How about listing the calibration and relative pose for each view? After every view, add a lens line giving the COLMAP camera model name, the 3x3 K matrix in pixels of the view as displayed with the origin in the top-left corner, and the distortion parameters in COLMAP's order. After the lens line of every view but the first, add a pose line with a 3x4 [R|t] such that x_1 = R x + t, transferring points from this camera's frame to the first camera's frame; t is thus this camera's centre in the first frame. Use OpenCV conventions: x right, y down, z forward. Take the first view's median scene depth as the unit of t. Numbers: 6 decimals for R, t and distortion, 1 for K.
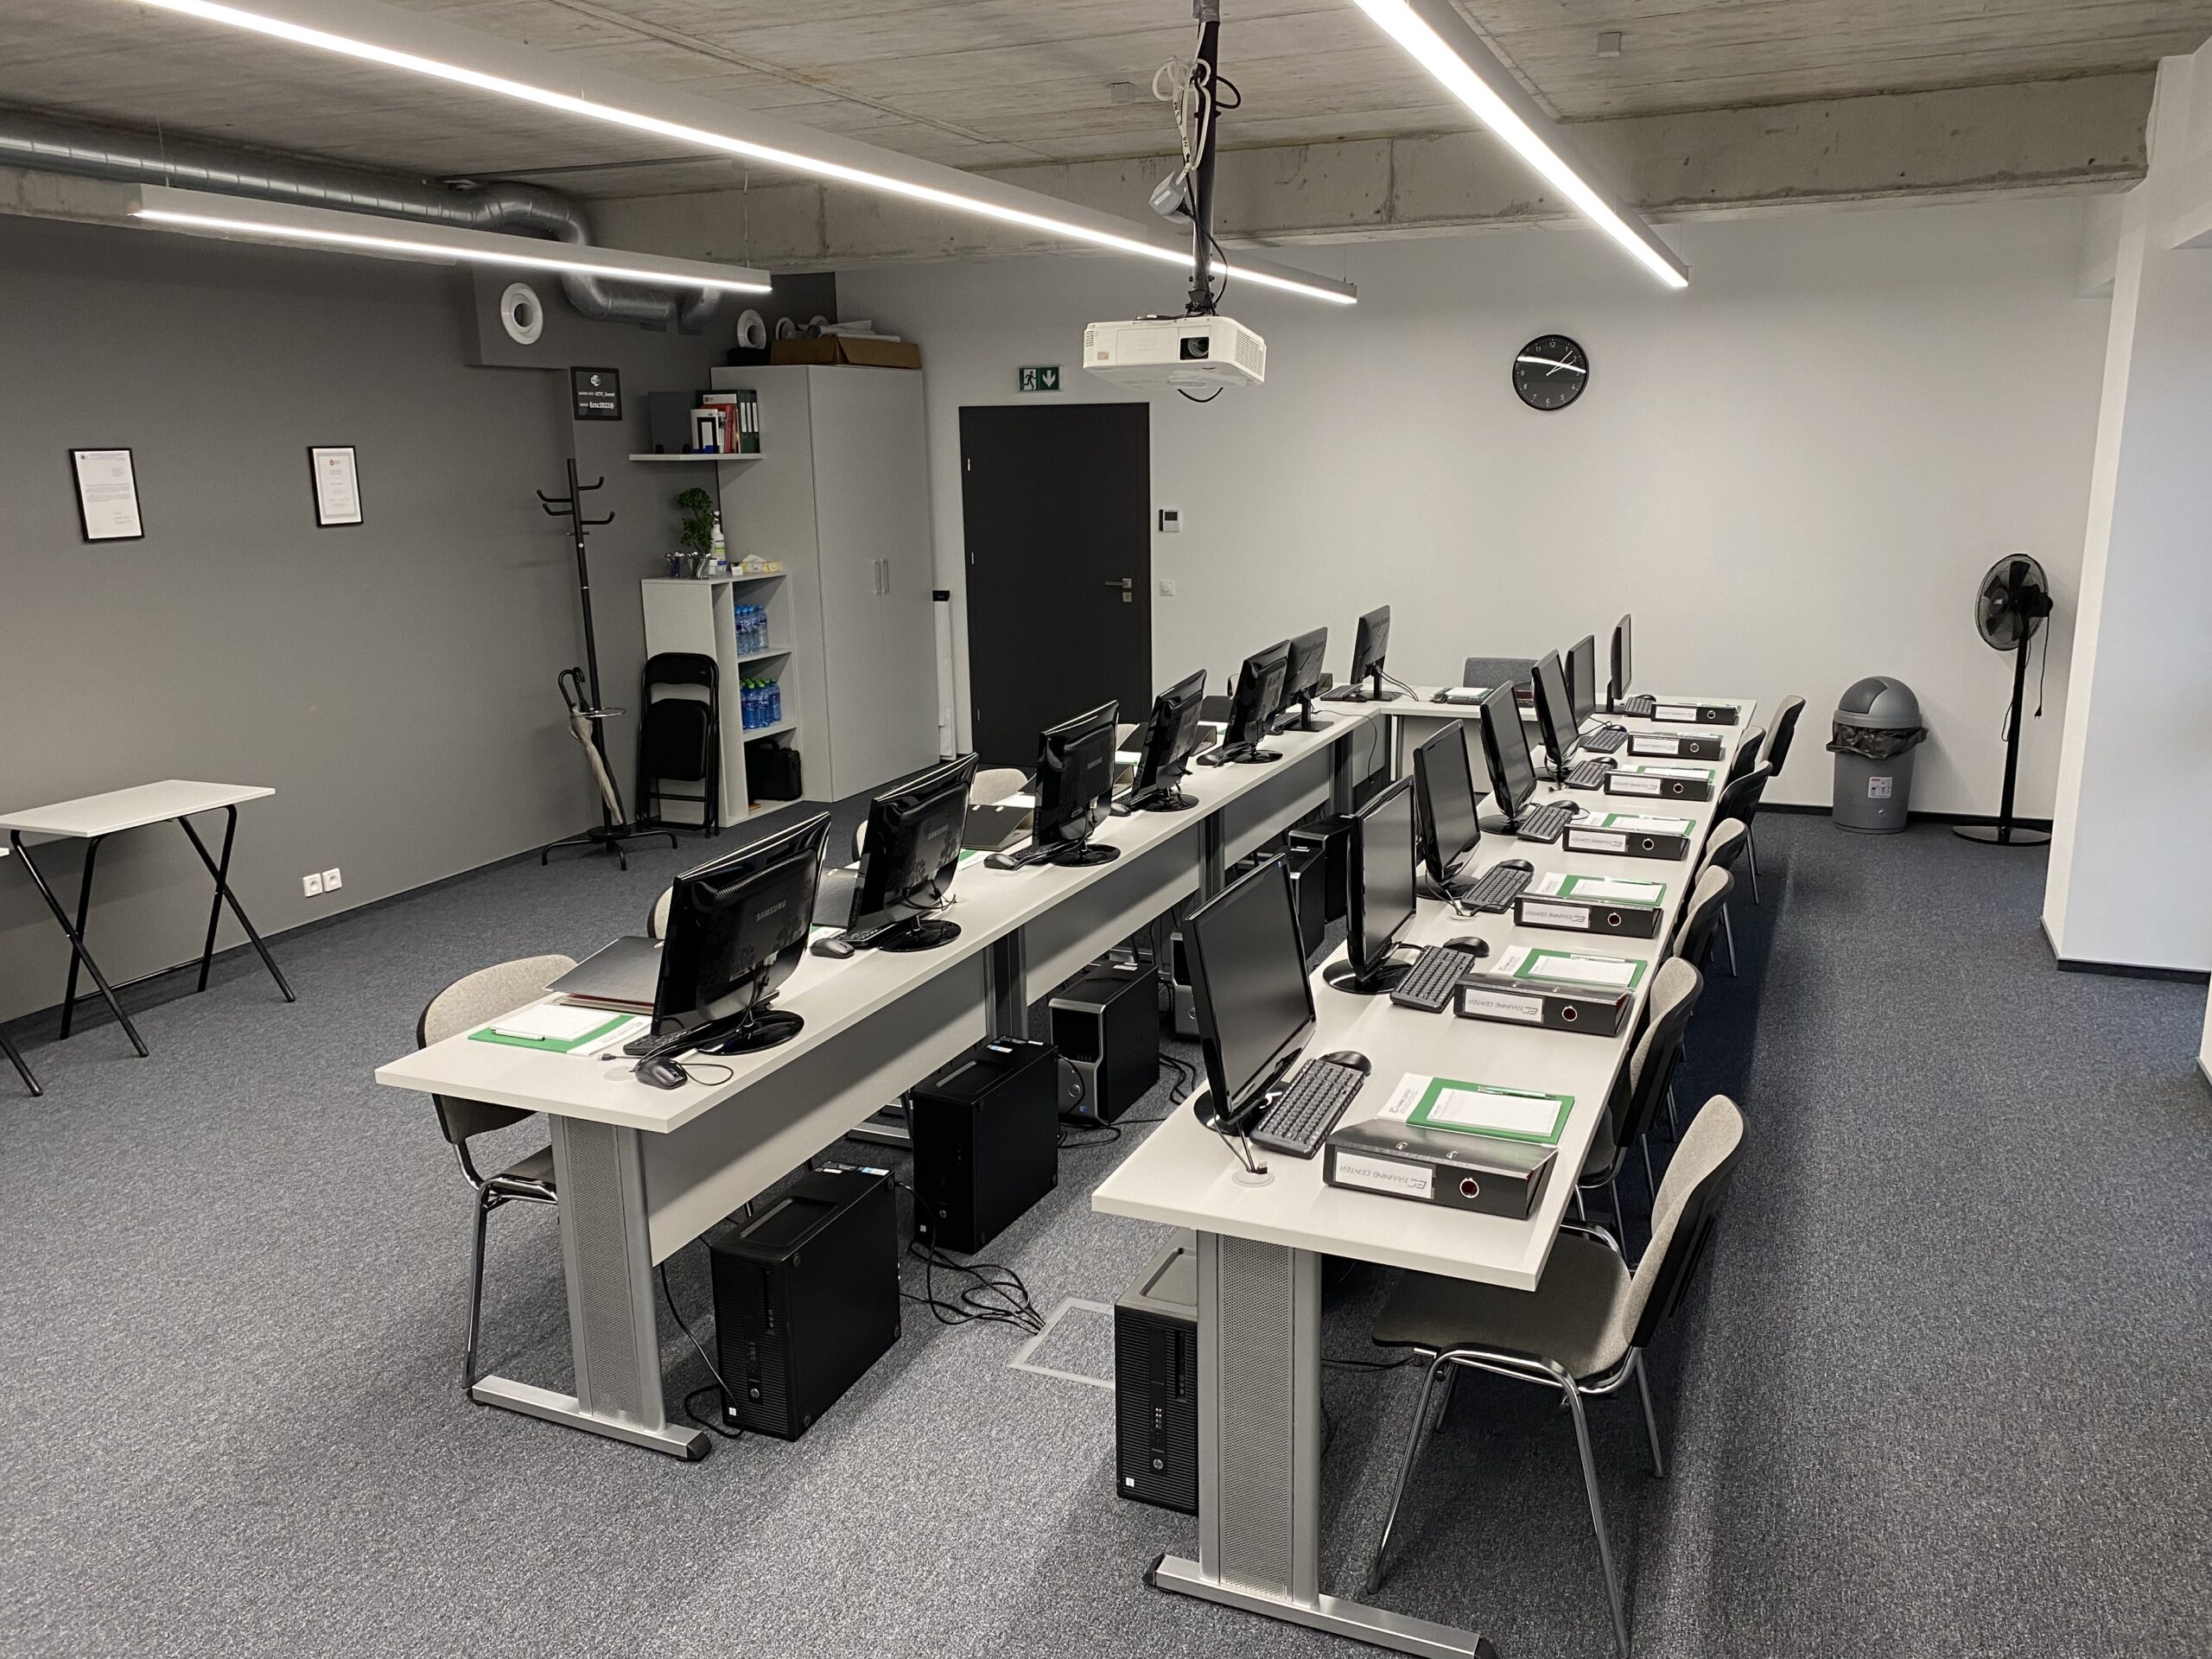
lens RADIAL K [[1637.0, 0, 1106.0], [0, 1637.0, 829.5], [0, 0, 1]] dist [0.027861, -0.029912]
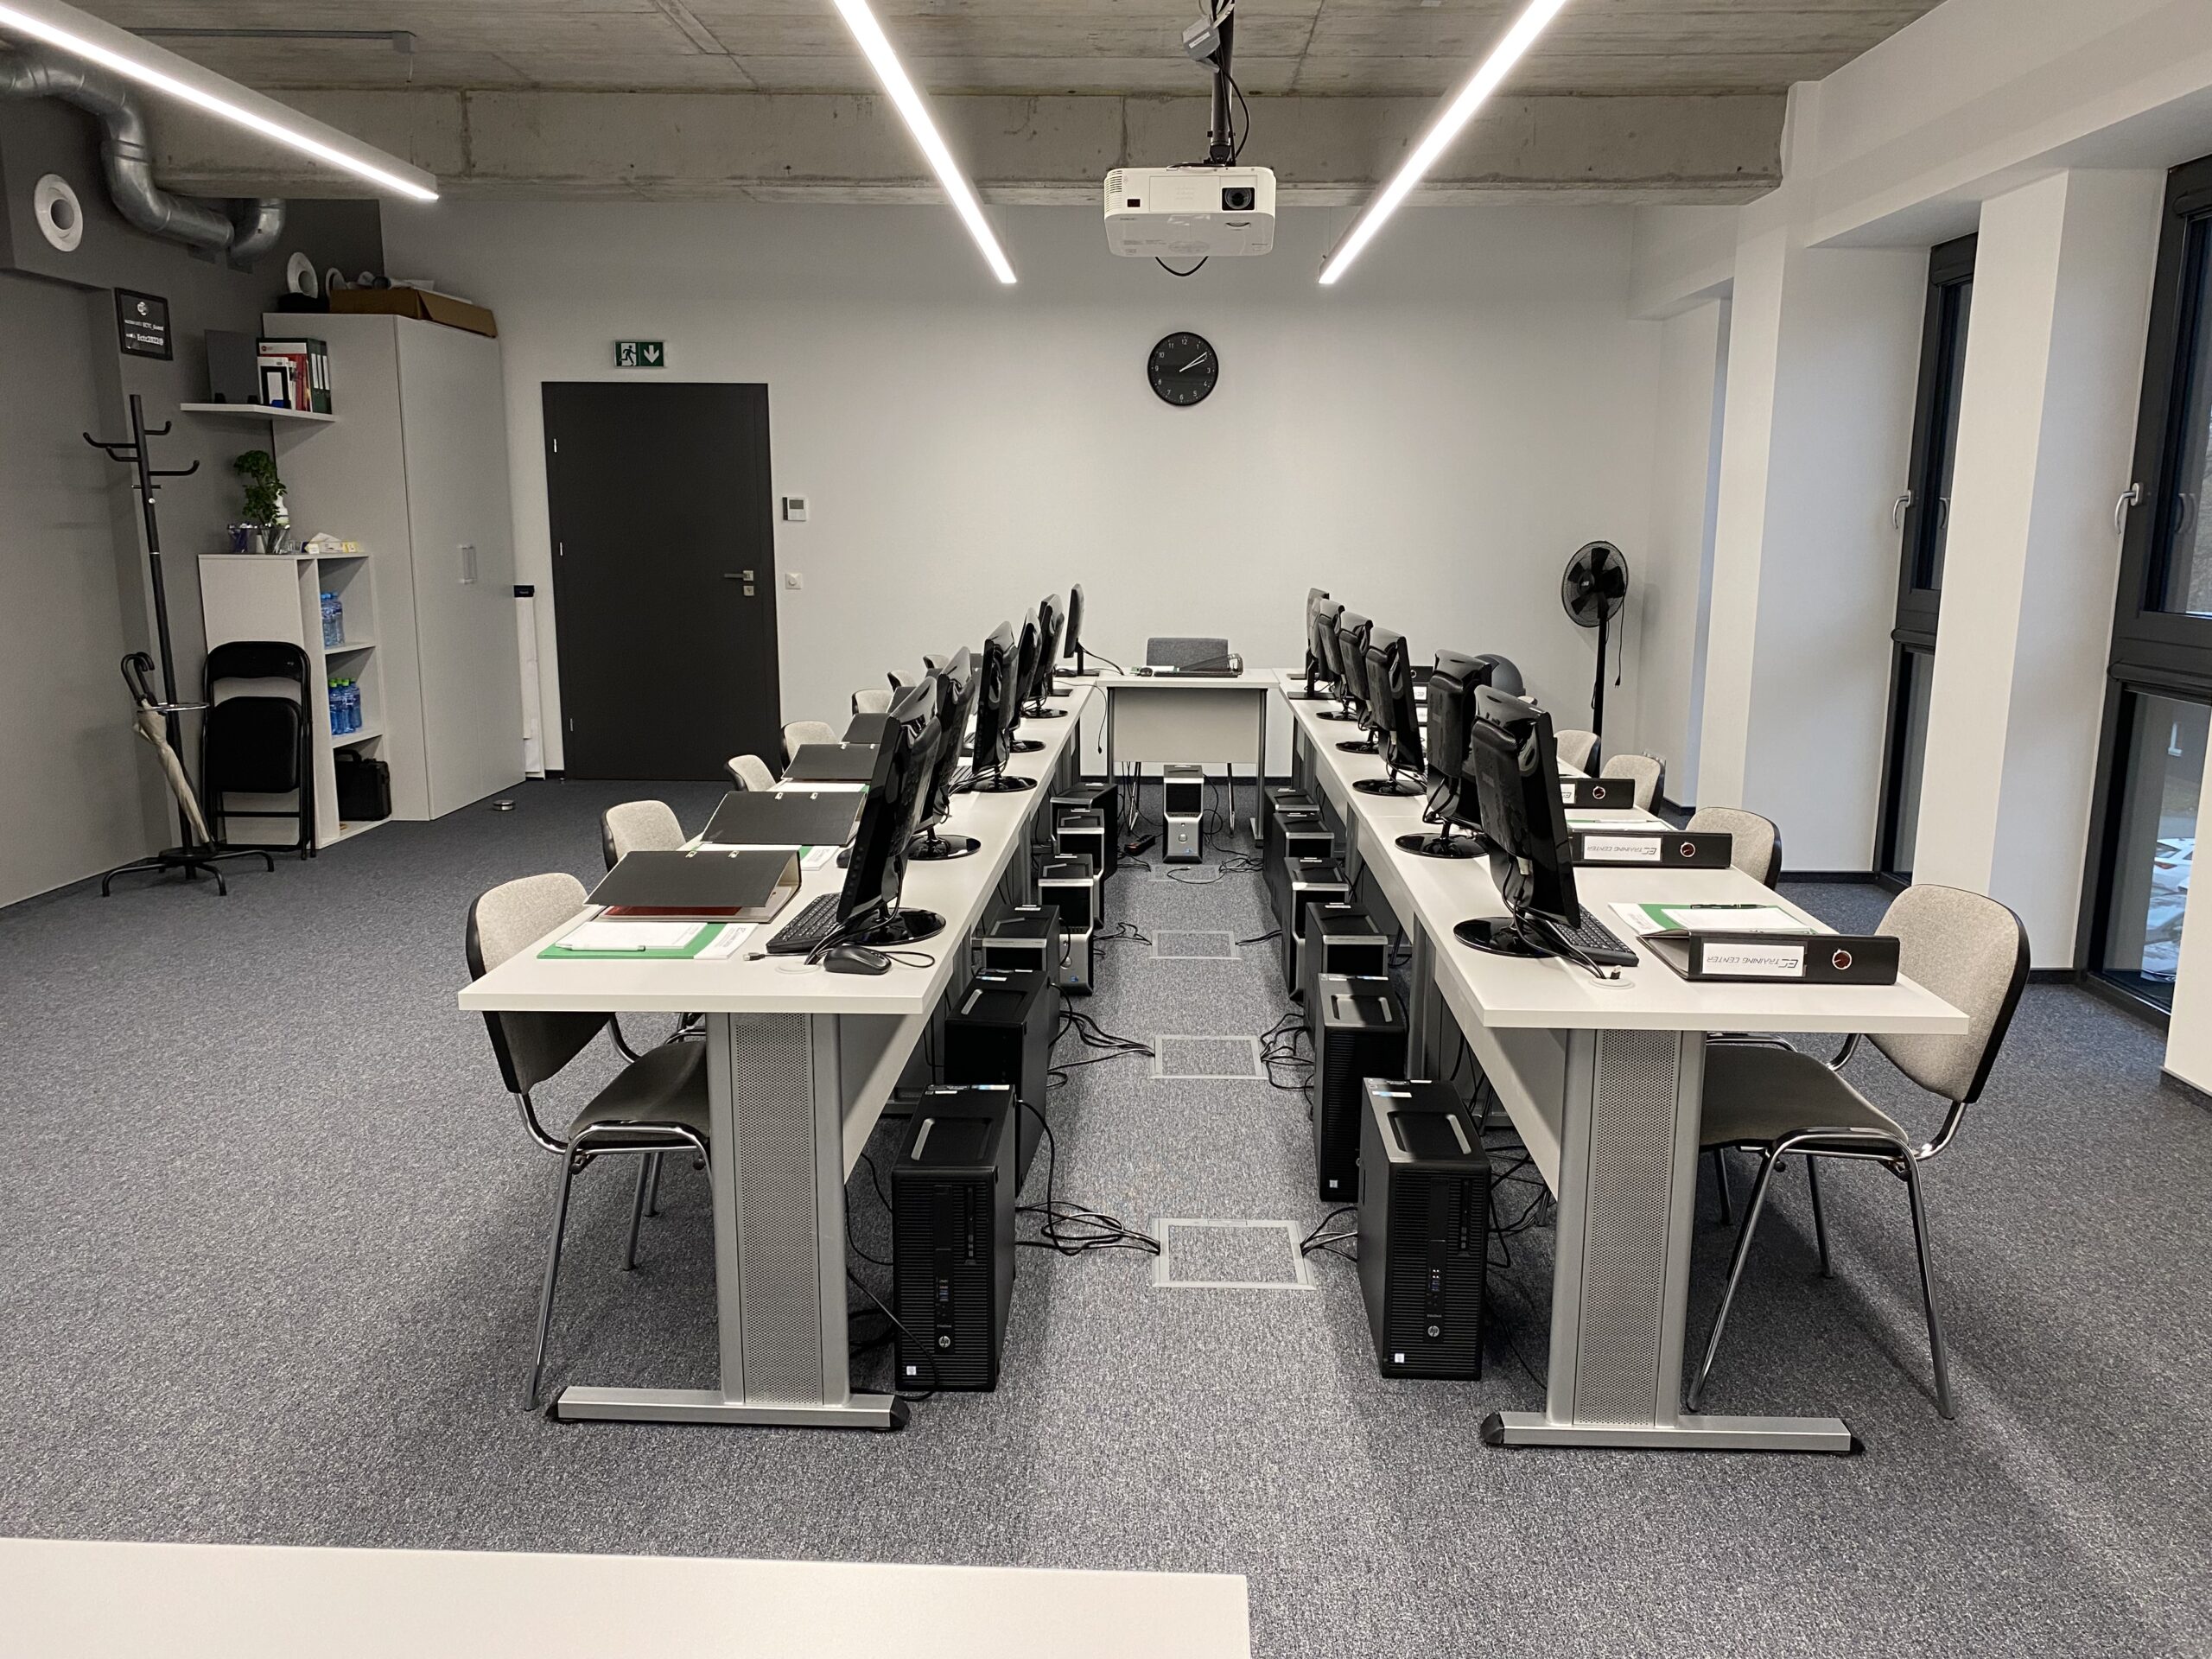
lens RADIAL K [[1665.9, 0, 1106.0], [0, 1665.9, 829.5], [0, 0, 1]] dist [0.003967, 0.008700]
pose [[0.934751, -0.045866, 0.352330, -0.166398], [0.060796, 0.997656, -0.031422, 0.043311], [-0.350063, 0.050792, 0.935348, 0.059572]]
